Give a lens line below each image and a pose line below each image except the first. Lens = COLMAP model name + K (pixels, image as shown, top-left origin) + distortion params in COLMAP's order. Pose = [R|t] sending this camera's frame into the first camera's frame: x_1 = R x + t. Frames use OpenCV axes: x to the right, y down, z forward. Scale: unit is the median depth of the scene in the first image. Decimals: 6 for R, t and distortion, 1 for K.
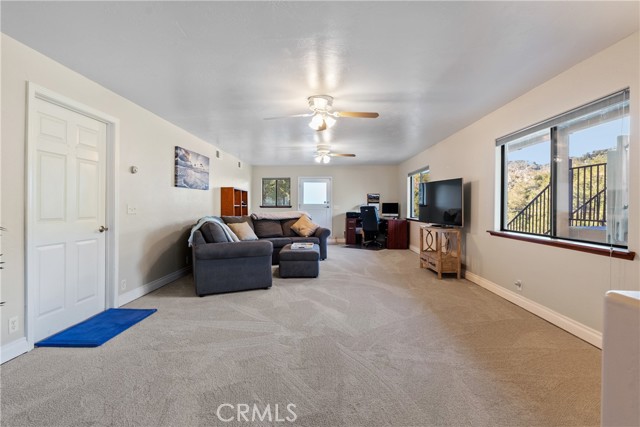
lens RADIAL K [[319.7, 0, 320.5], [0, 319.7, 214.4], [0, 0, 1]] dist [-0.002313, -0.000161]
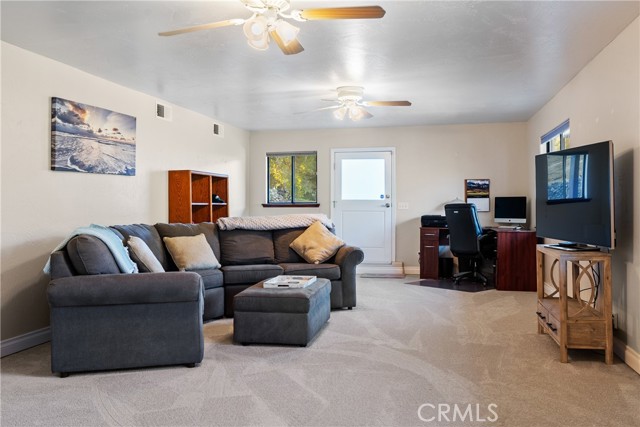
lens RADIAL K [[575.2, 0, 320.5], [0, 575.2, 210.9], [0, 0, 1]] dist [0.000888, 0.003272]
pose [[0.982078, -0.002033, -0.188465, 0.131271], [-0.000479, 0.999912, -0.013286, -0.002762], [0.188475, 0.013138, 0.981990, 0.080591]]
